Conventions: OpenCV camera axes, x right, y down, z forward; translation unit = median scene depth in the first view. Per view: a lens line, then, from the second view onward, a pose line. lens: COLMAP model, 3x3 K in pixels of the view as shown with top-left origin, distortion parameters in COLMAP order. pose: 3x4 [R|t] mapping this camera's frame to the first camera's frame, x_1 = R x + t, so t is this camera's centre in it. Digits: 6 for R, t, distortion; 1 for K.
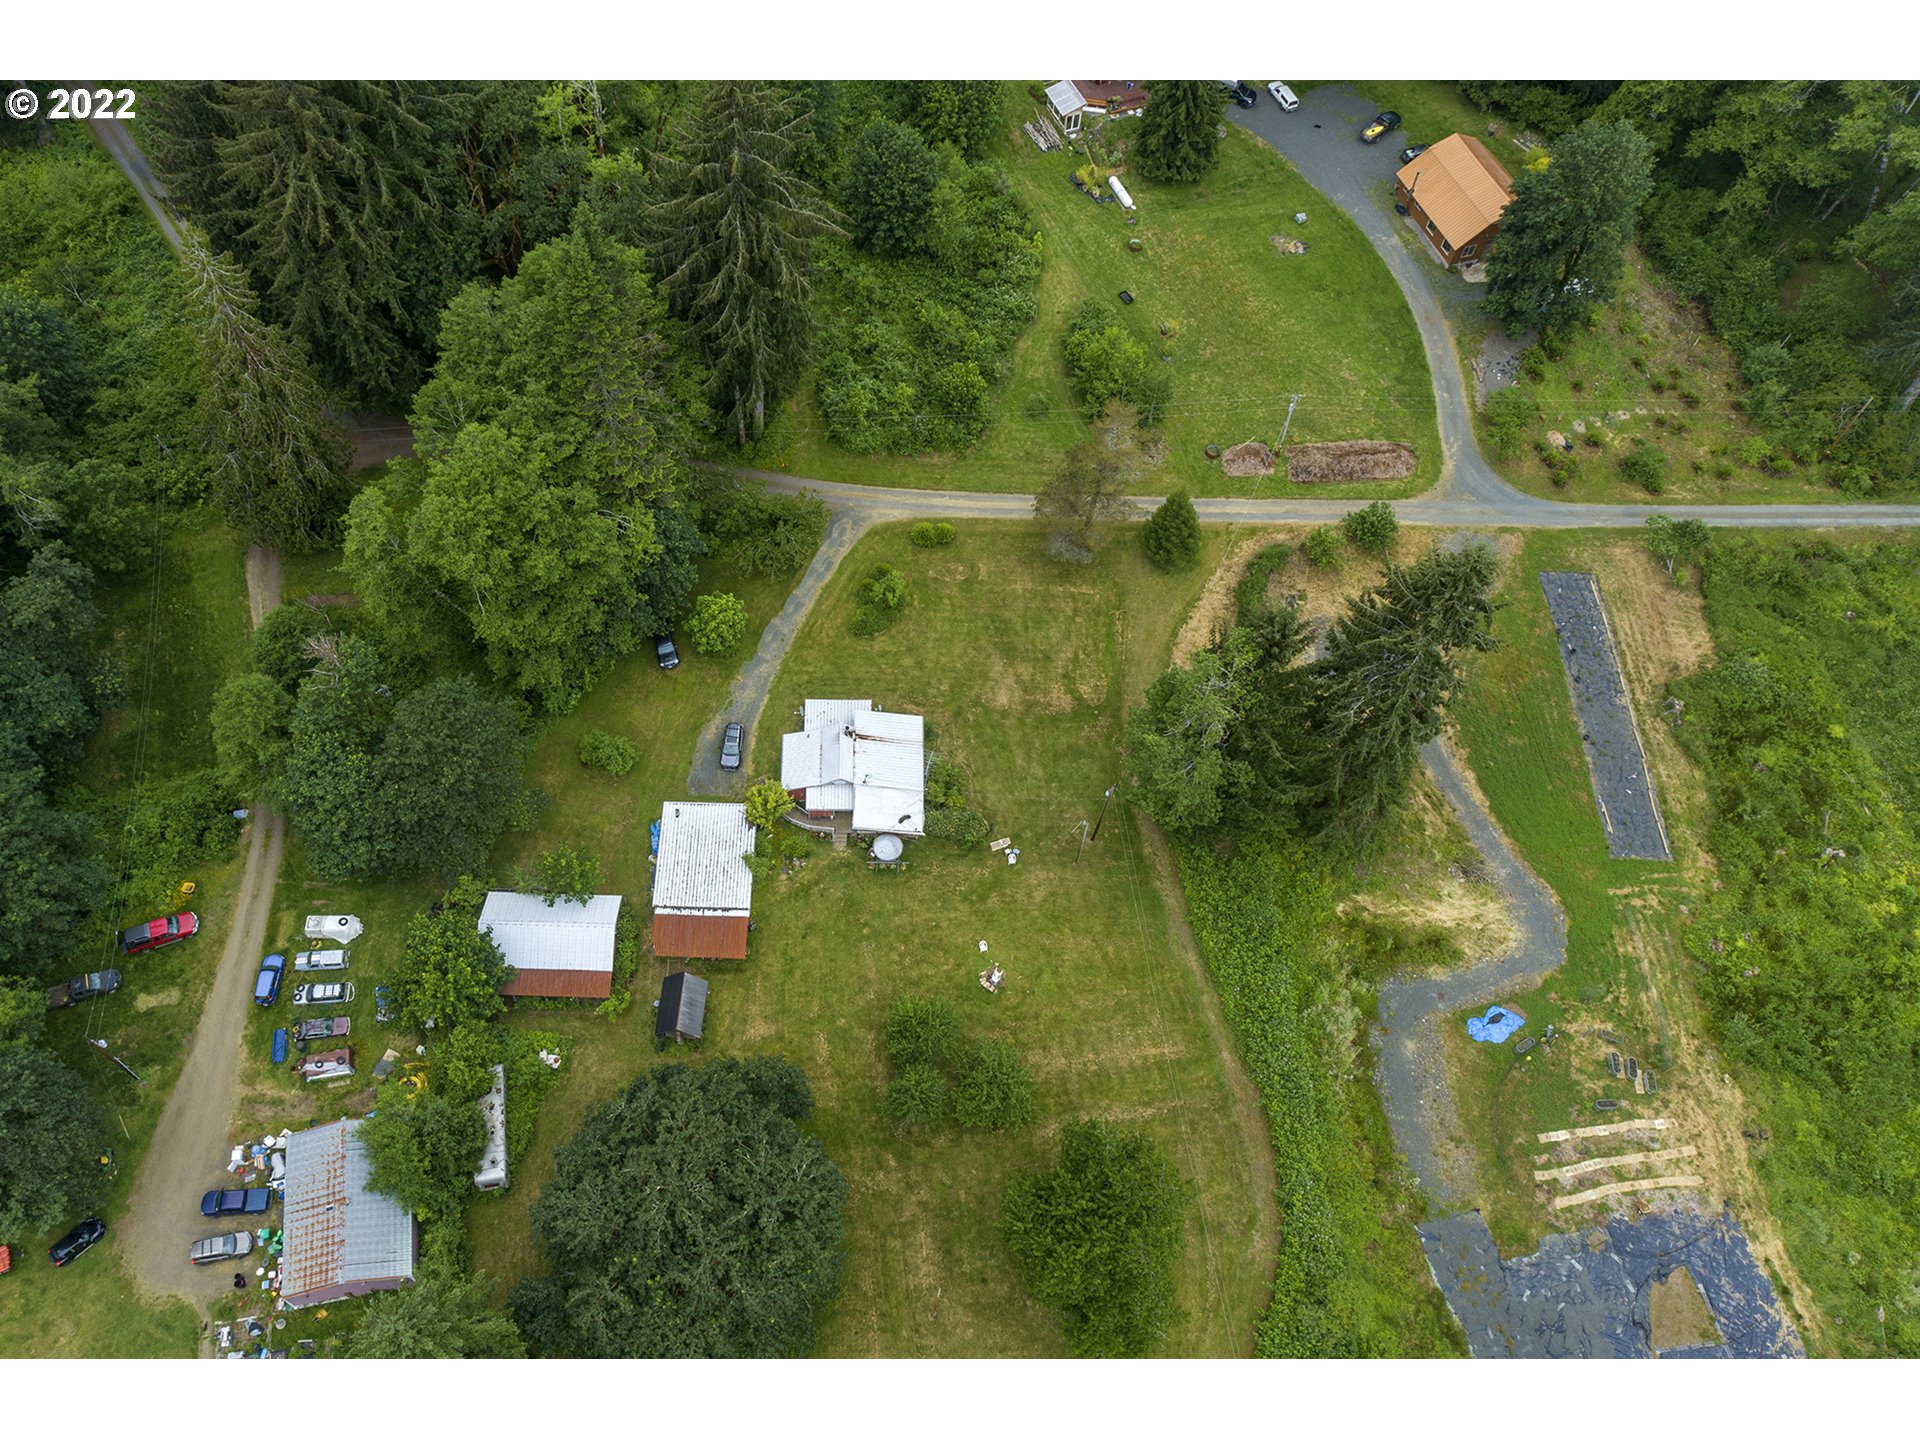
lens RADIAL K [[1505.3, 0, 867.1], [0, 1505.3, 706.3], [0, 0, 1]] dist [0.019086, 0.009545]
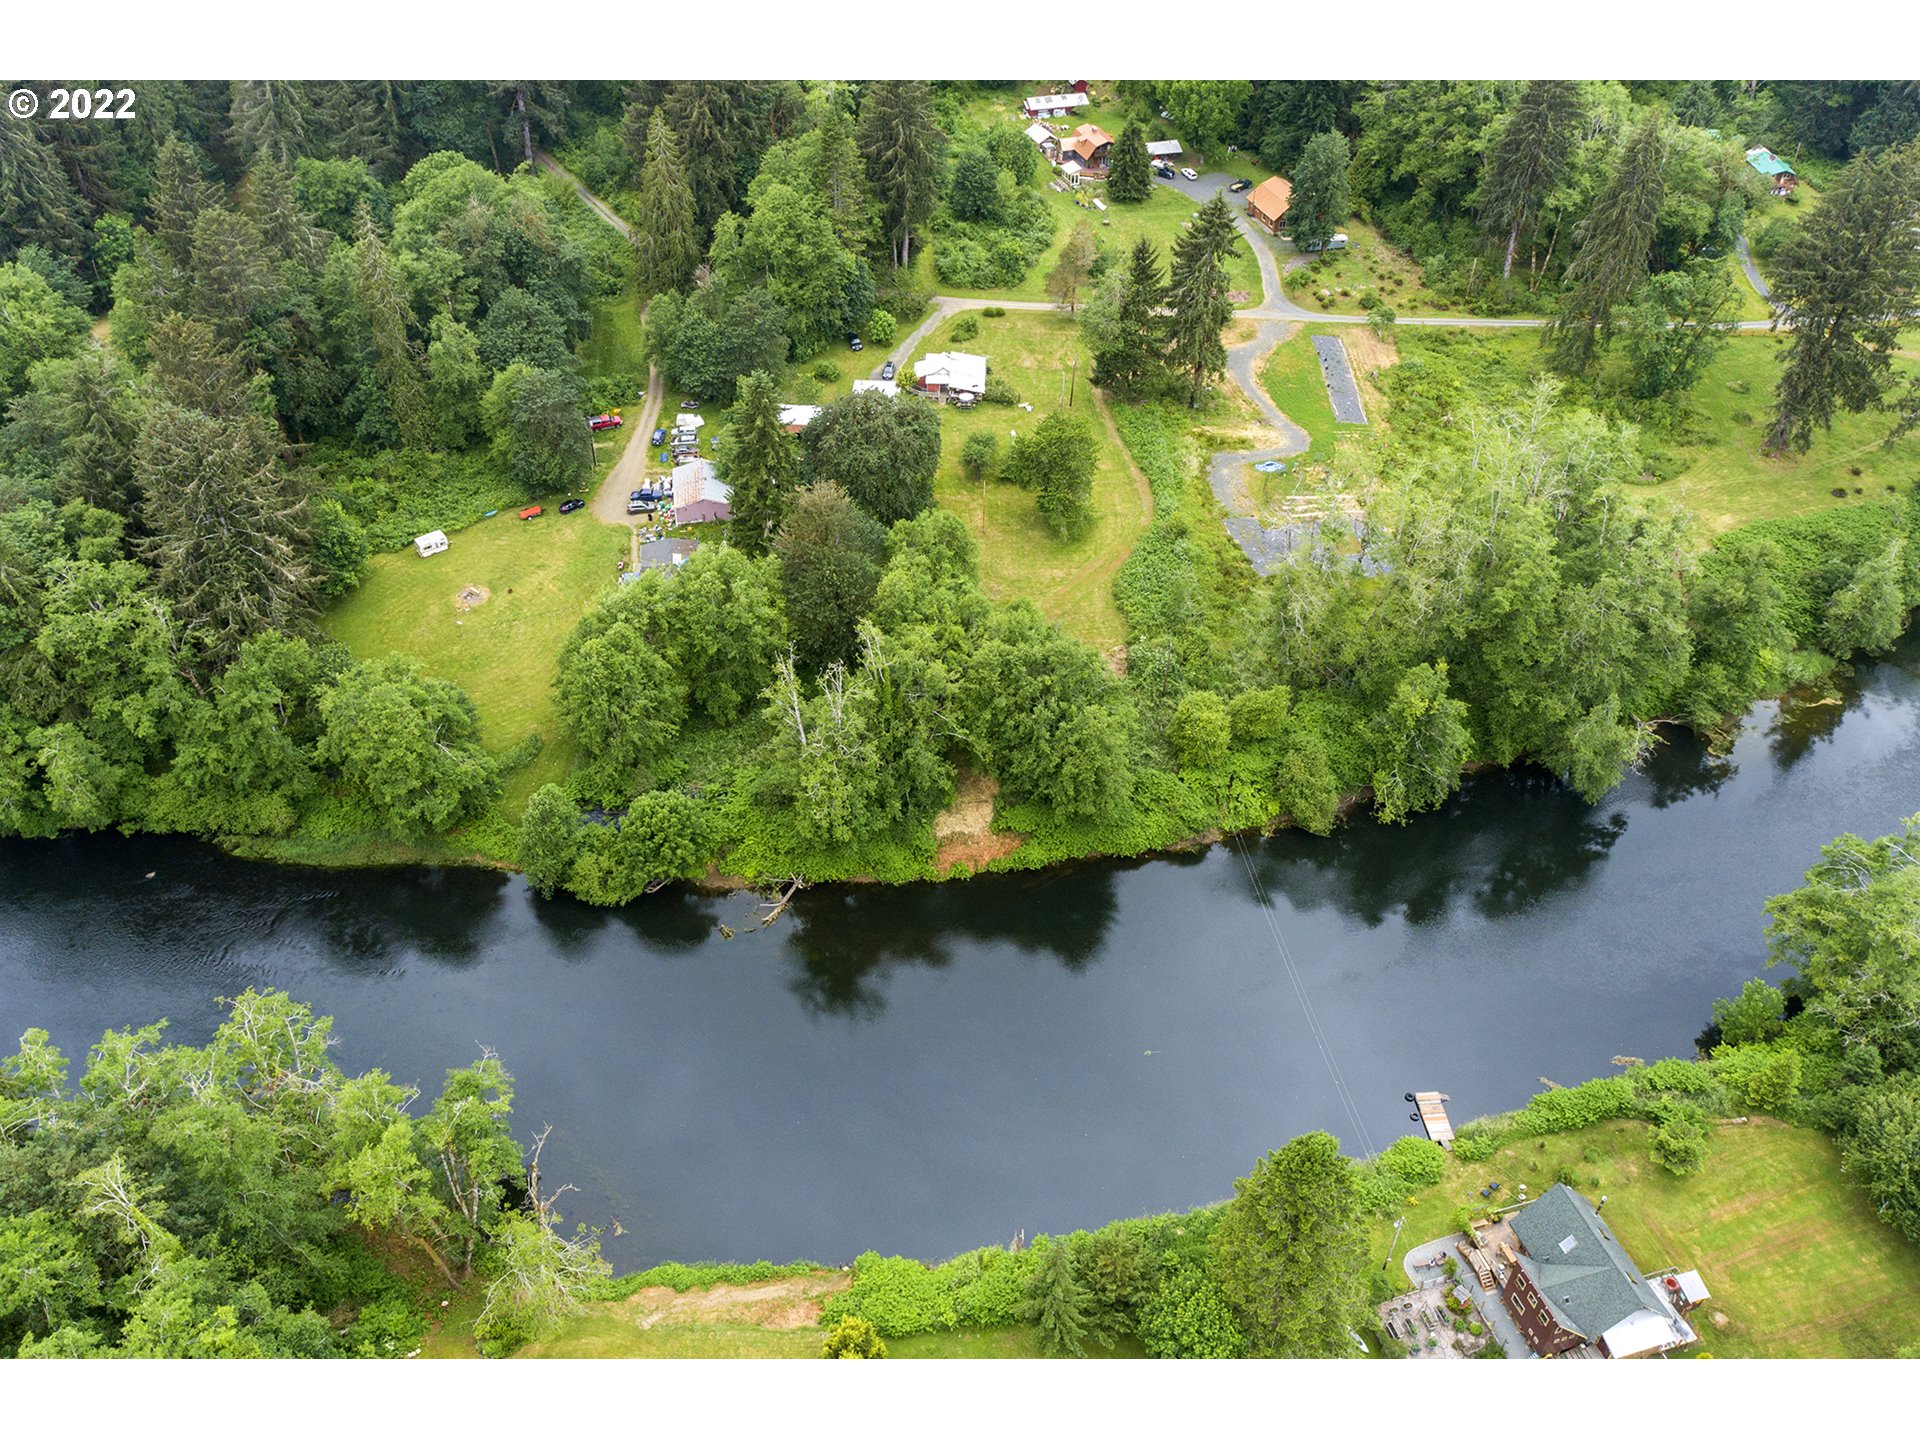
lens RADIAL K [[1532.6, 0, 963.4], [0, 1532.6, 710.4], [0, 0, 1]] dist [0.016595, 0.017834]
pose [[0.999892, 0.011195, -0.009558, 0.033078], [-0.013638, 0.948904, -0.315269, 1.104356], [0.005540, 0.315365, 0.948954, -0.781853]]
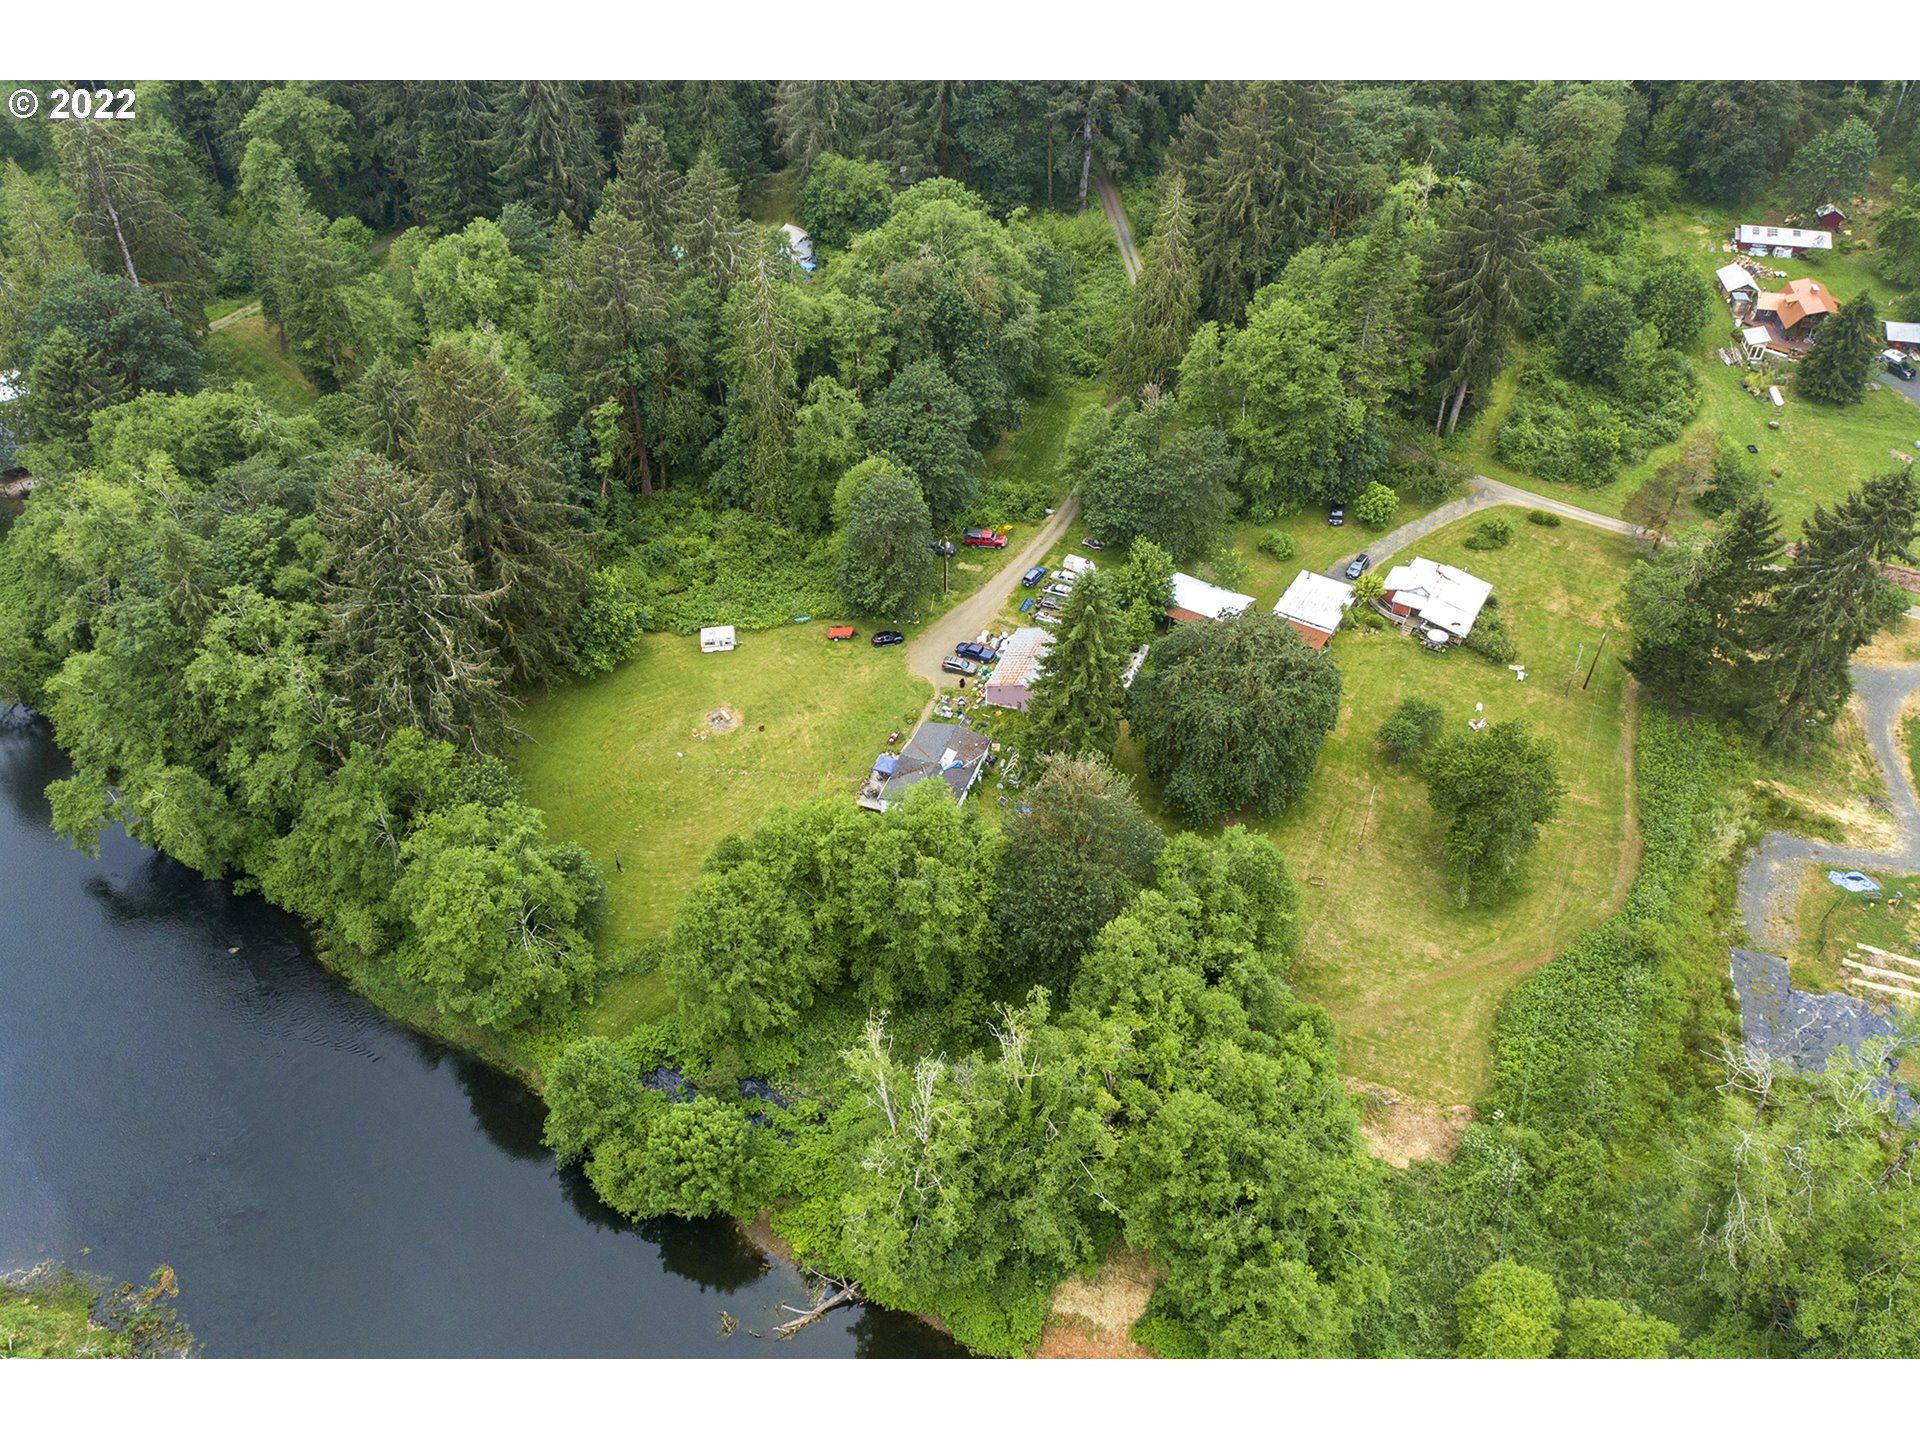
lens RADIAL K [[1532.6, 0, 963.4], [0, 1532.6, 710.4], [0, 0, 1]] dist [0.016595, 0.017834]
pose [[0.865929, 0.322024, -0.382710, 0.203797], [-0.423018, 0.879792, -0.216847, 0.659567], [0.266876, 0.349667, 0.898059, -0.424917]]
